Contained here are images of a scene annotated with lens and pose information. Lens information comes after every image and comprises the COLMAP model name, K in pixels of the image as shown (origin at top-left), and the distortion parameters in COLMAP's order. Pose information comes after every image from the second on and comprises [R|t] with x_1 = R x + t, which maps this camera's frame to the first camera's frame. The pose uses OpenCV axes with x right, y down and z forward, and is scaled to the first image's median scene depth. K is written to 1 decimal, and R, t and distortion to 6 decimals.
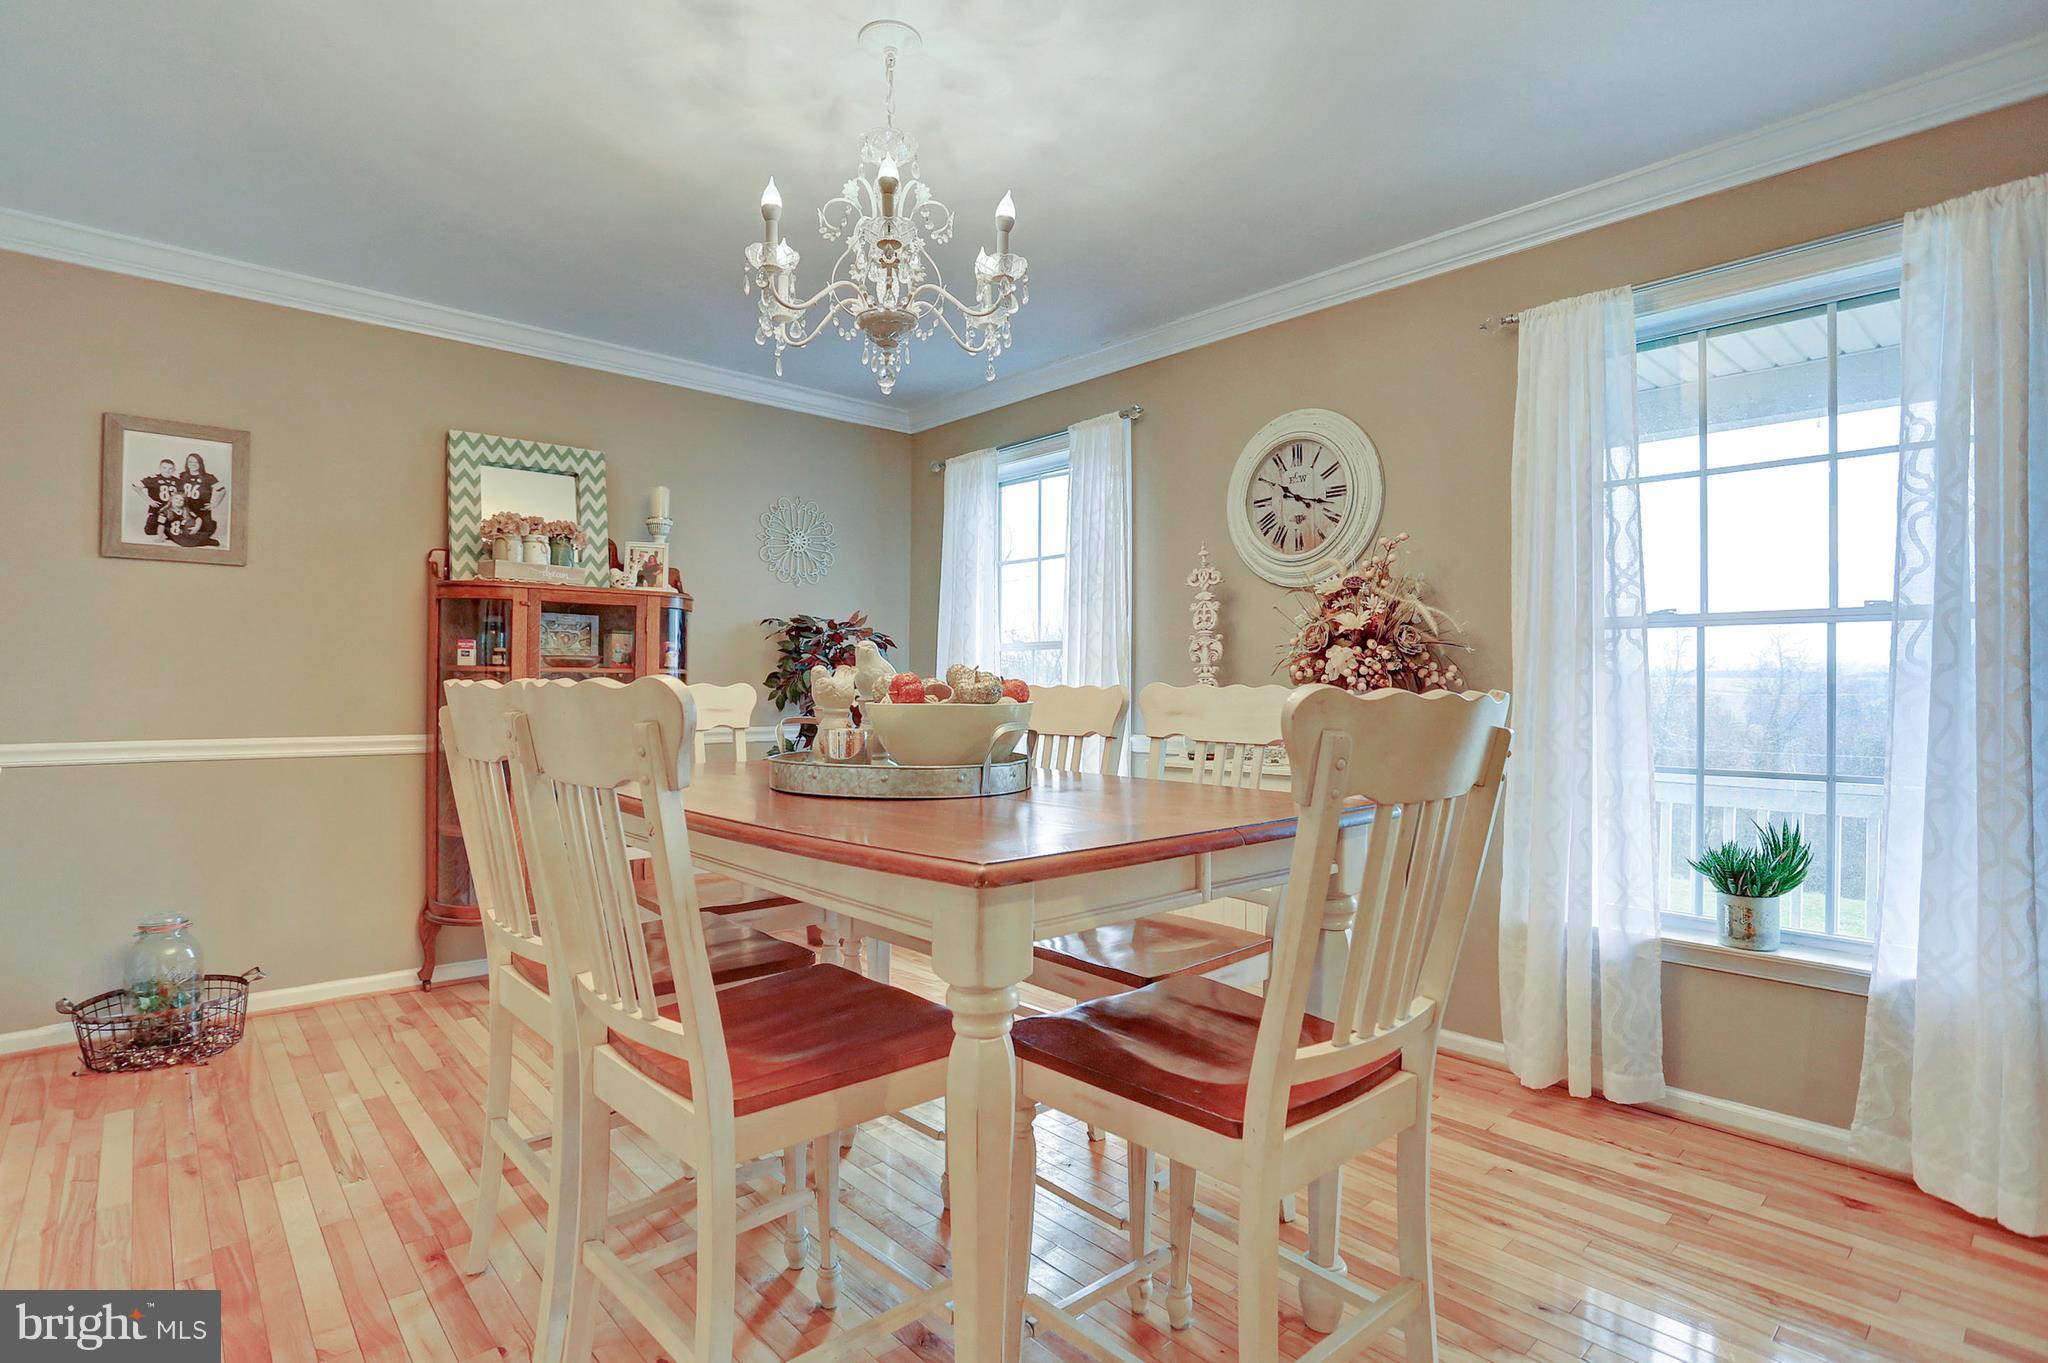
lens RADIAL K [[1026.2, 0, 1024.0], [0, 1026.2, 681.5], [0, 0, 1]] dist [-0.004248, -0.000320]
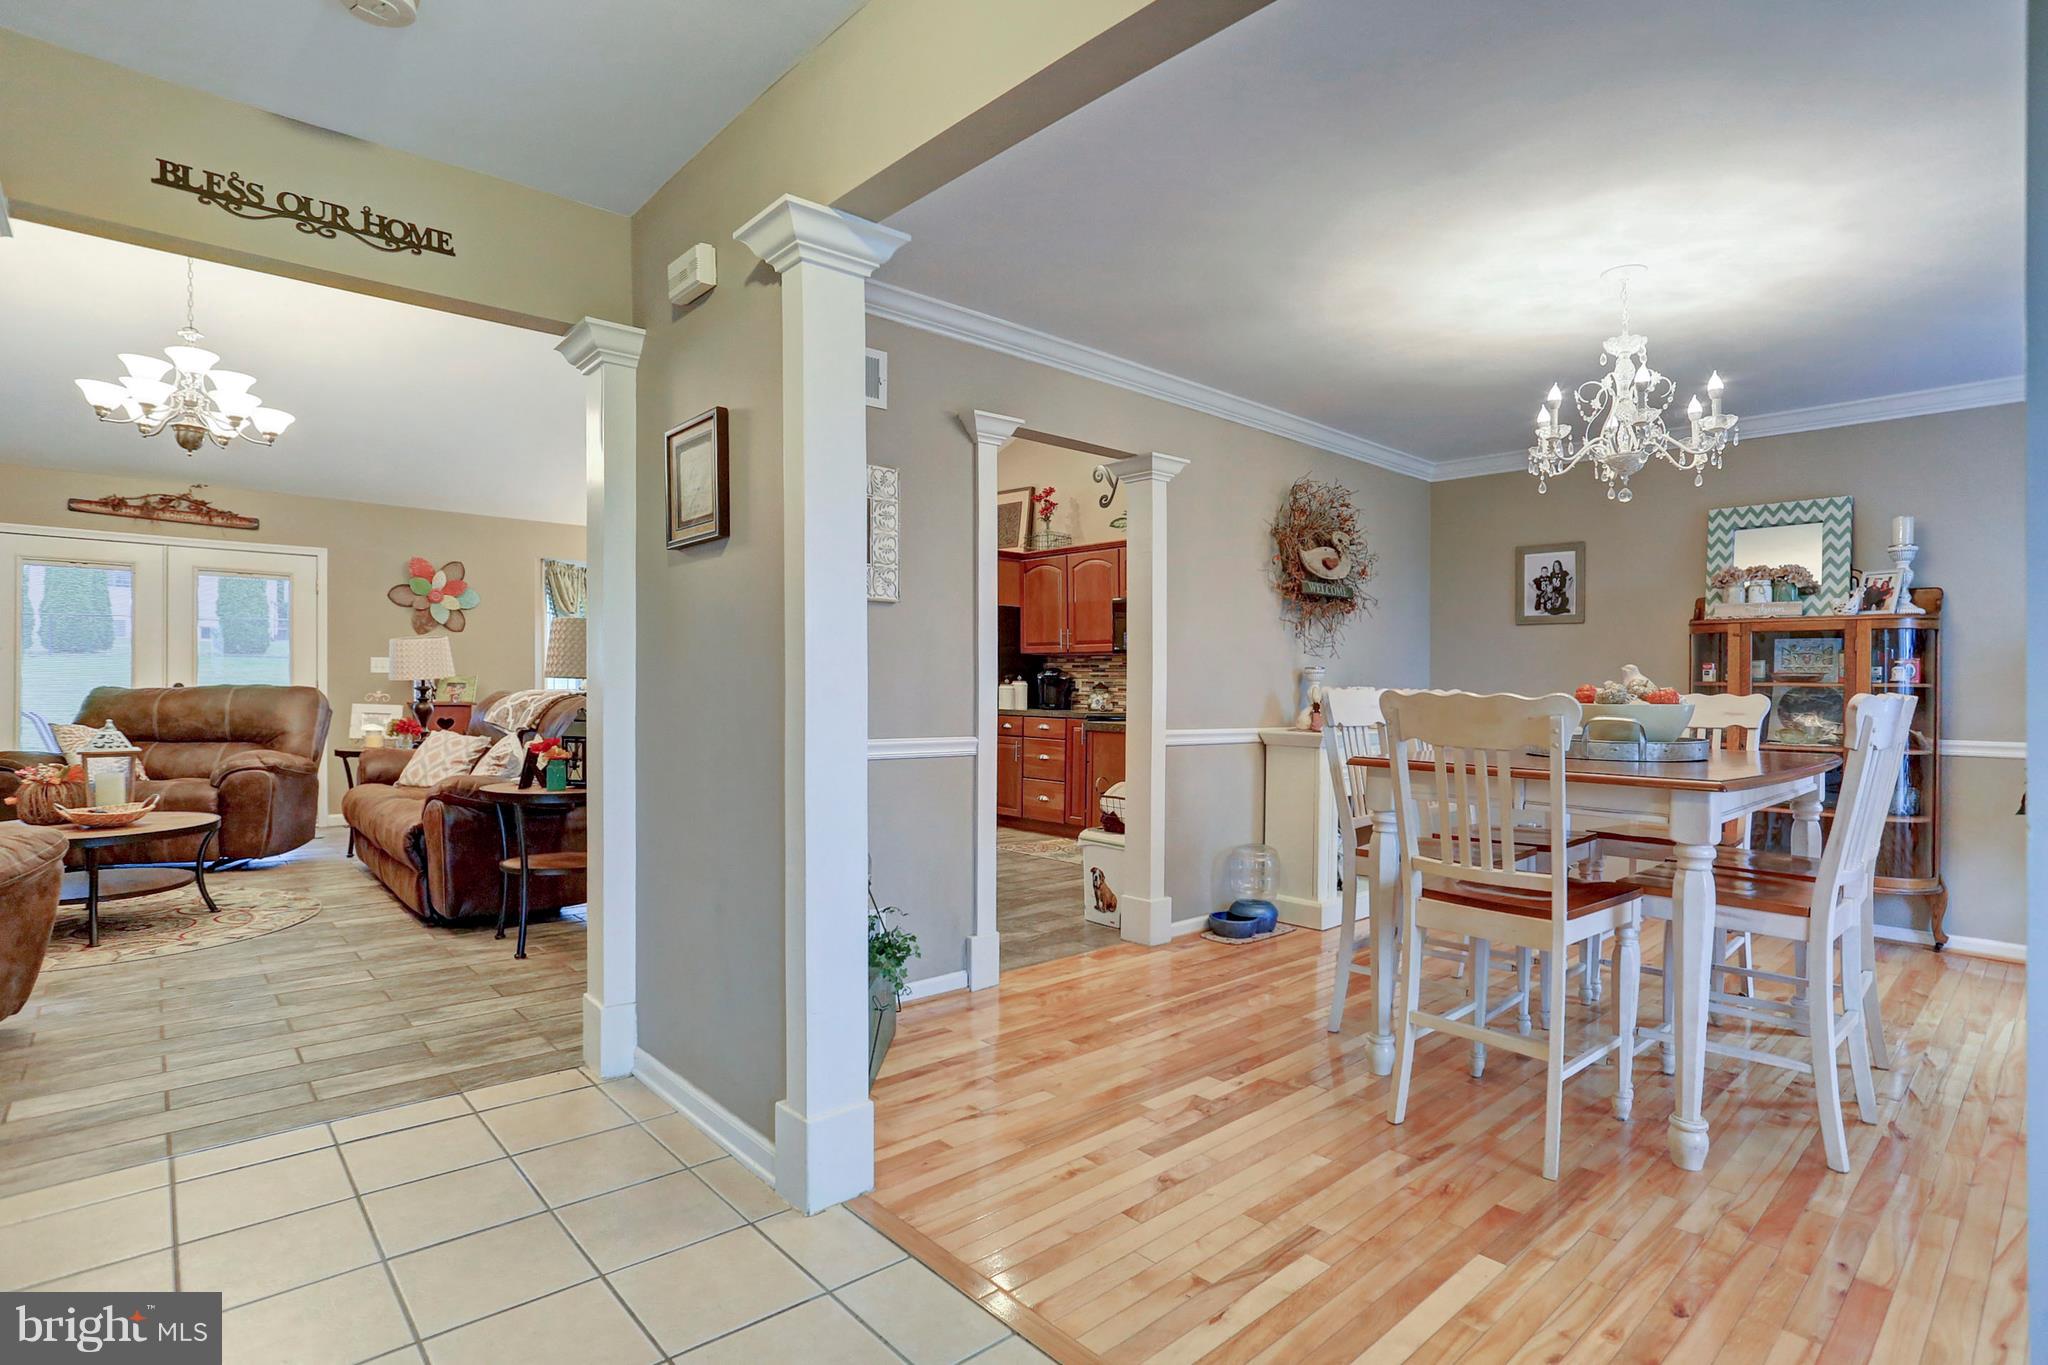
lens RADIAL K [[1026.2, 0, 1024.0], [0, 1026.2, 682.5], [0, 0, 1]] dist [-0.004248, -0.000320]
pose [[0.030849, -0.004440, -0.999514, 0.805680], [-0.008008, 0.999957, -0.004689, -0.000819], [0.999492, 0.008149, 0.030812, 0.040852]]
